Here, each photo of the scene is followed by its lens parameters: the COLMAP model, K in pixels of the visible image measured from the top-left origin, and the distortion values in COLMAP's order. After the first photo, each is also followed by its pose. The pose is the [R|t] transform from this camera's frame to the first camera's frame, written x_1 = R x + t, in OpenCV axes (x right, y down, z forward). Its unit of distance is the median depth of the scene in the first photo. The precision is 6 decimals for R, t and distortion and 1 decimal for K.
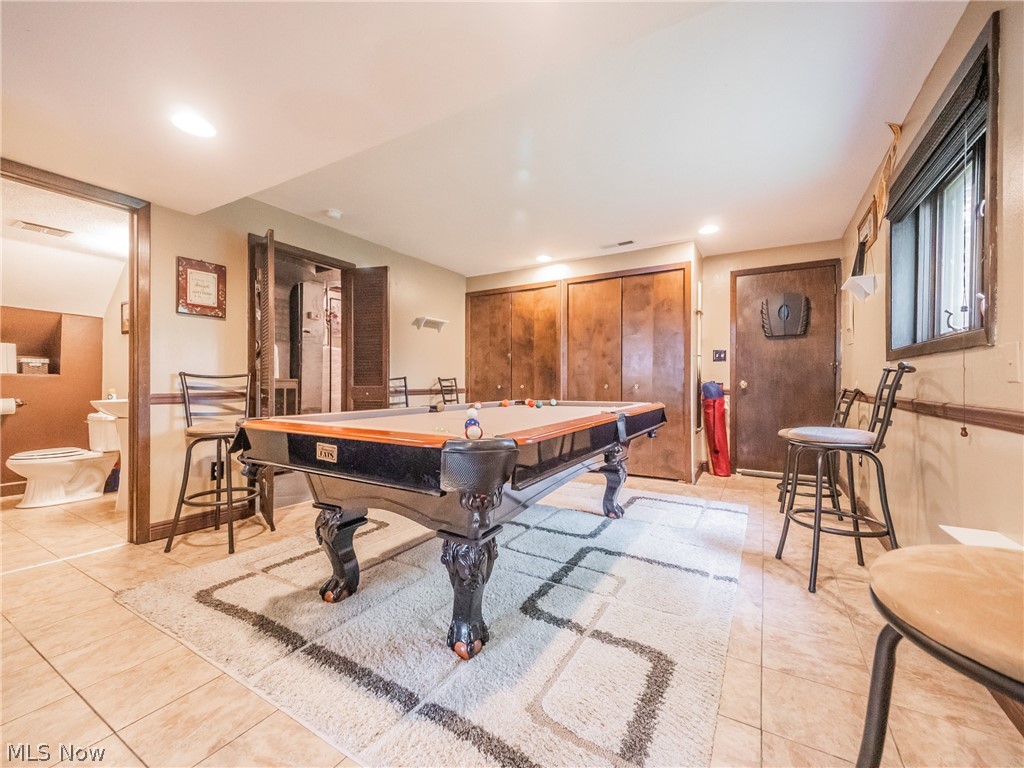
lens RADIAL K [[441.7, 0, 509.5], [0, 441.7, 382.4], [0, 0, 1]] dist [0.030840, -0.000433]
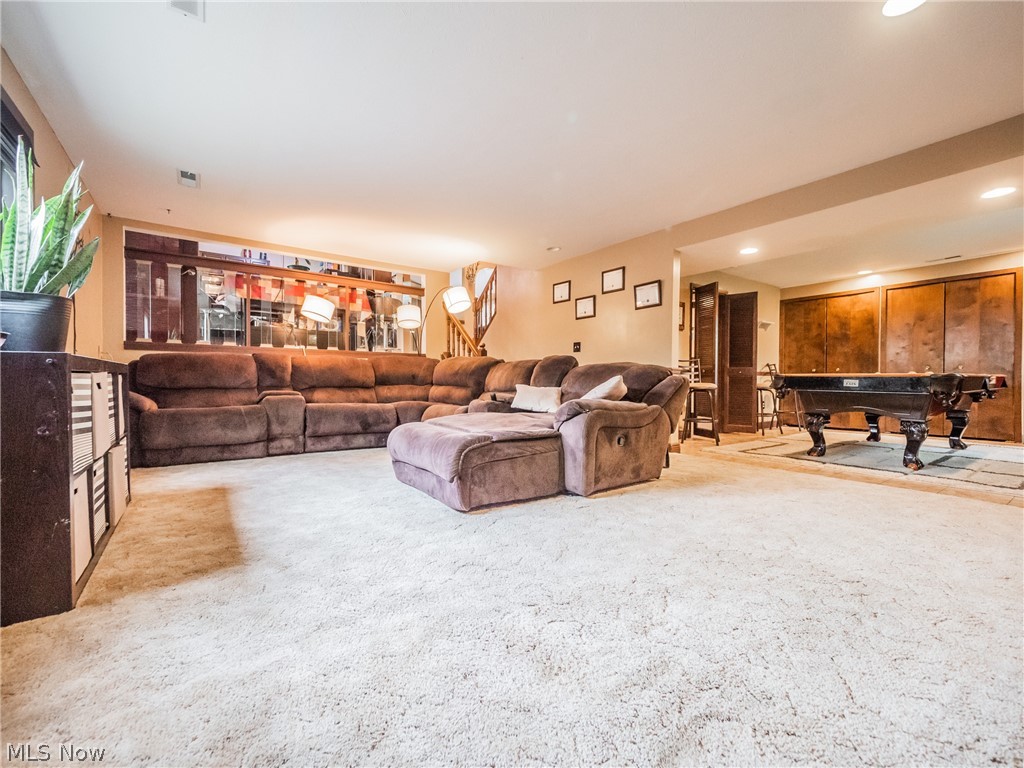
lens RADIAL K [[430.3, 0, 507.4], [0, 430.3, 383.2], [0, 0, 1]] dist [0.020104, -0.011094]
pose [[0.910564, 0.007661, -0.413296, -0.378754], [-0.002996, 0.999924, 0.011935, 0.043377], [0.413356, -0.009630, 0.910518, -0.667712]]
